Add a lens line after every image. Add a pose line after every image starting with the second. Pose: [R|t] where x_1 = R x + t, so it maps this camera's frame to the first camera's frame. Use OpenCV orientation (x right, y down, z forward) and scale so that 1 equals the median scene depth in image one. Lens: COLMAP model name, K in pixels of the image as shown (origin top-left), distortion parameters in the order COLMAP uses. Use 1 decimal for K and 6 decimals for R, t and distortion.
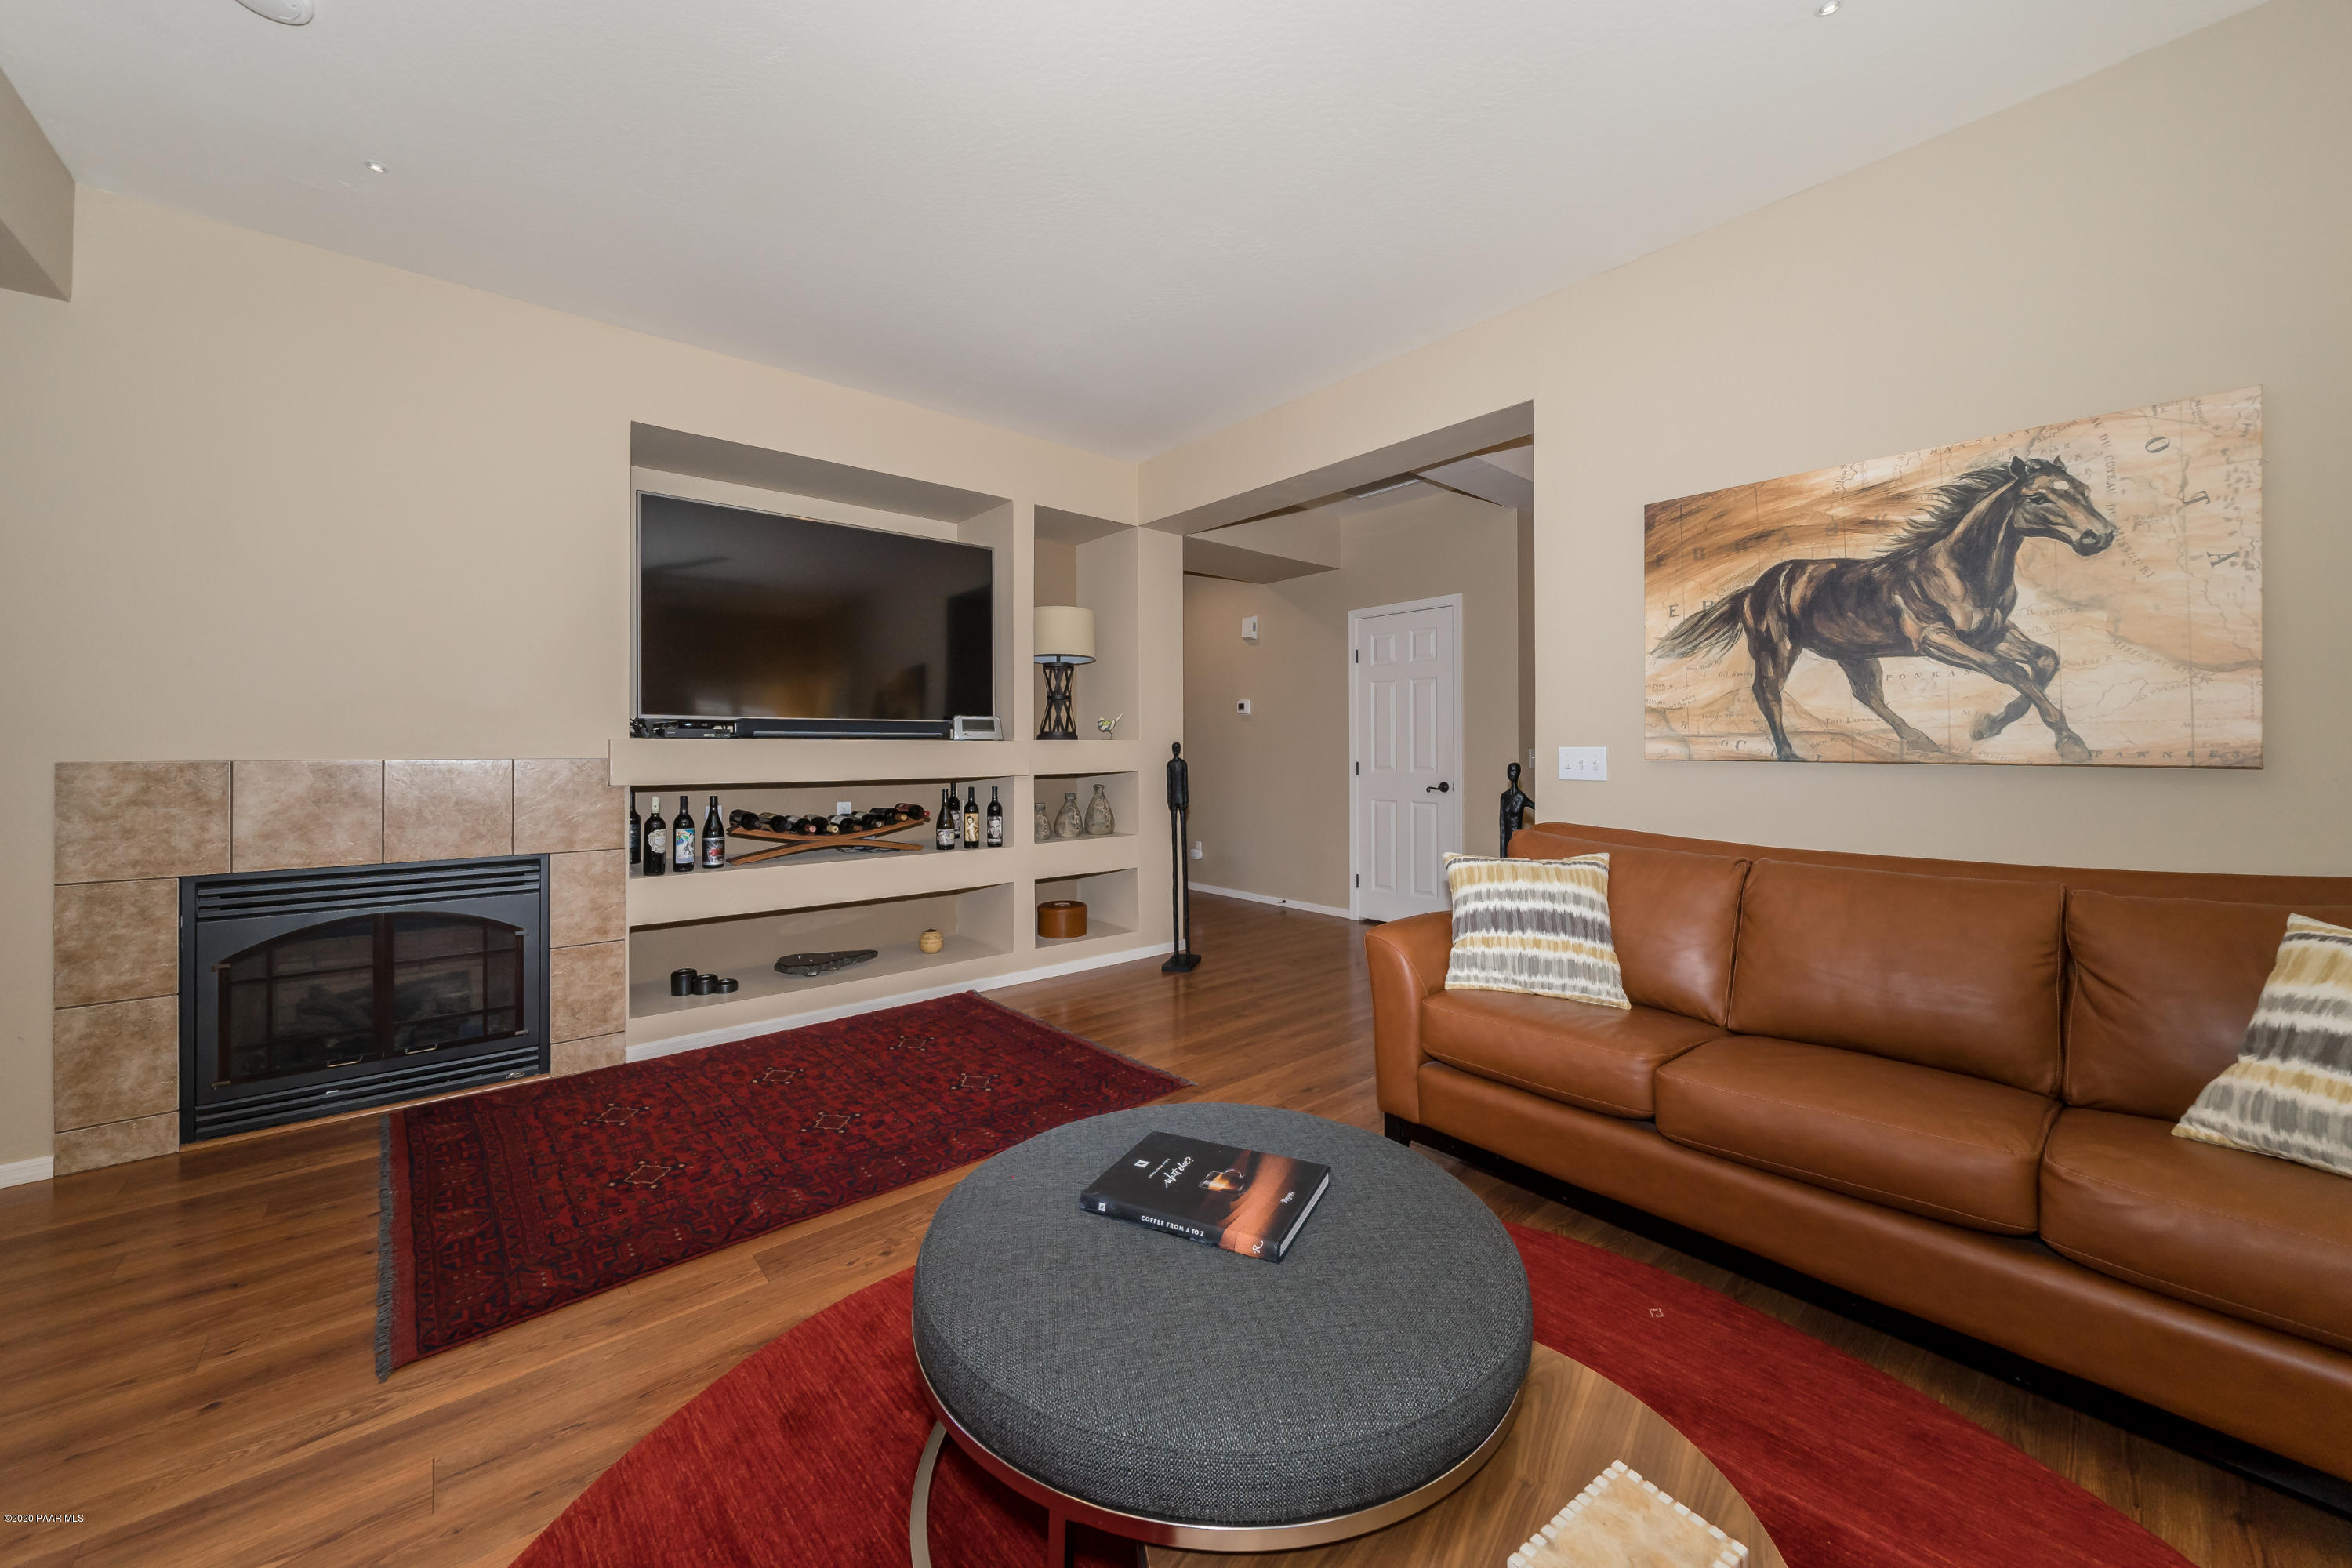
lens RADIAL K [[819.2, 0, 1154.2], [0, 819.2, 748.1], [0, 0, 1]] dist [-0.000027, 0.000023]
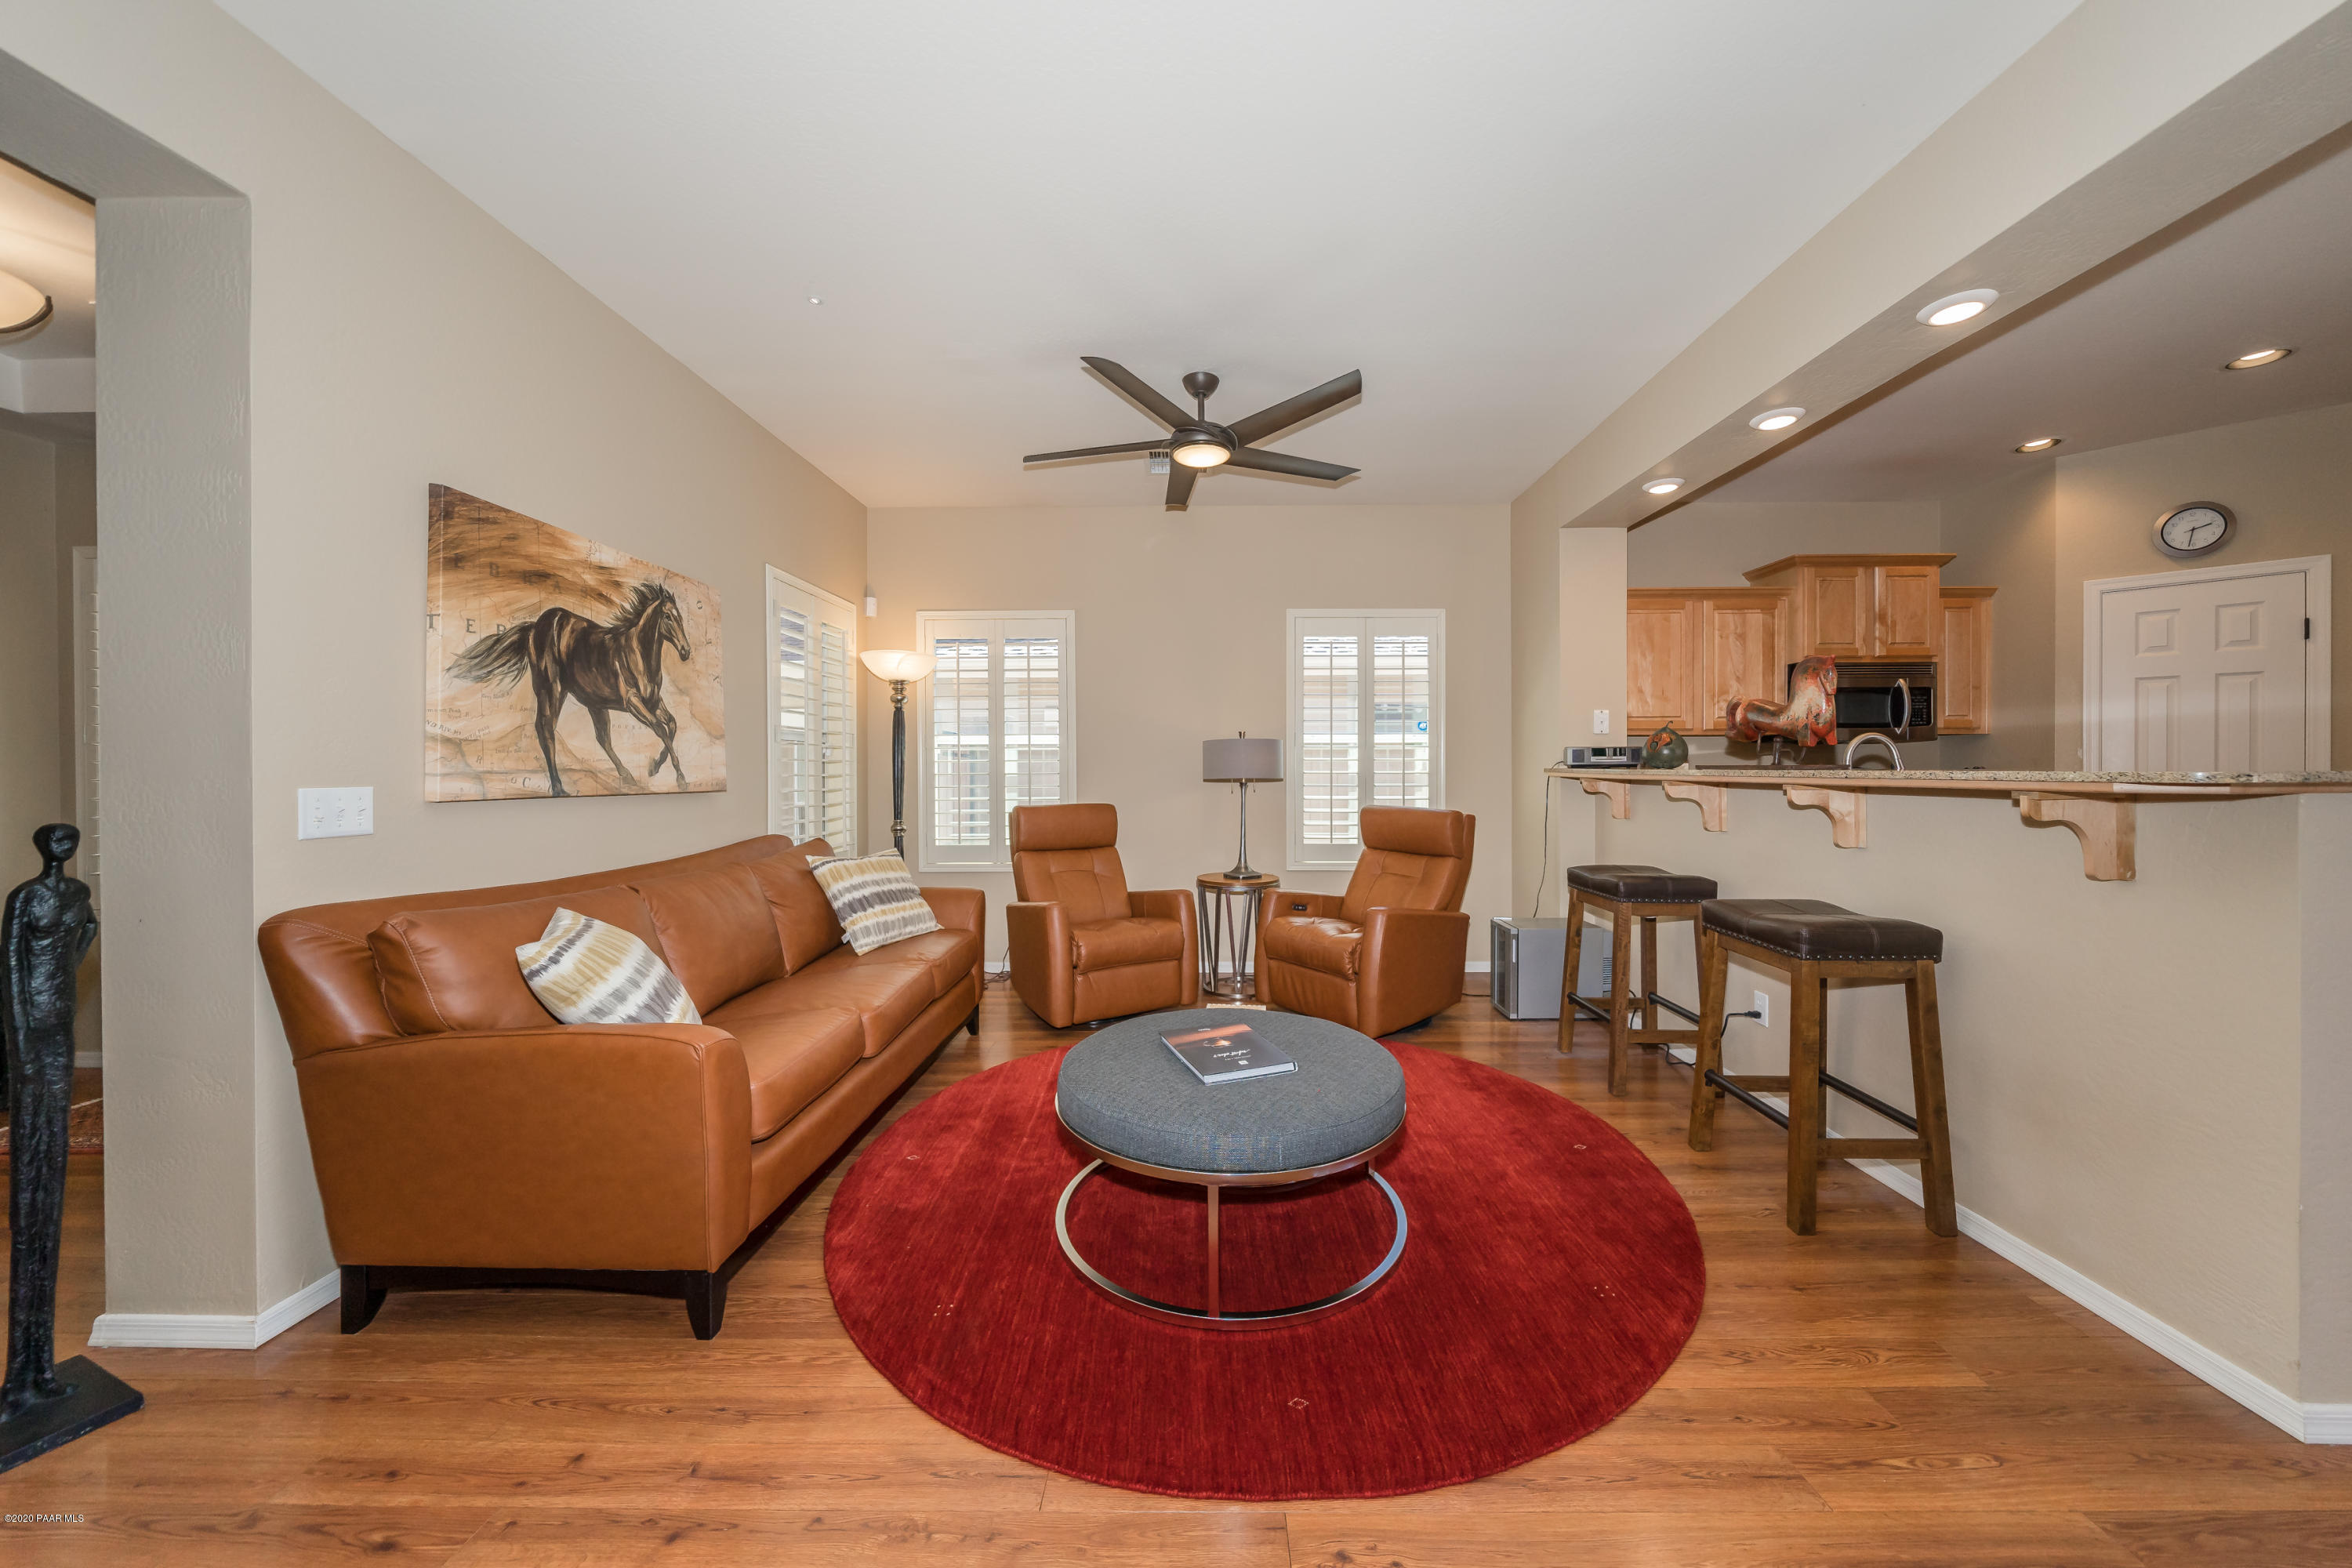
lens RADIAL K [[819.5, 0, 1187.9], [0, 819.5, 771.1], [0, 0, 1]] dist [-0.002173, -0.000038]
pose [[-0.740989, 0.005214, 0.671497, -0.578331], [0.009266, 0.999954, 0.002460, -0.013440], [-0.671453, 0.008045, -0.741003, 1.332482]]
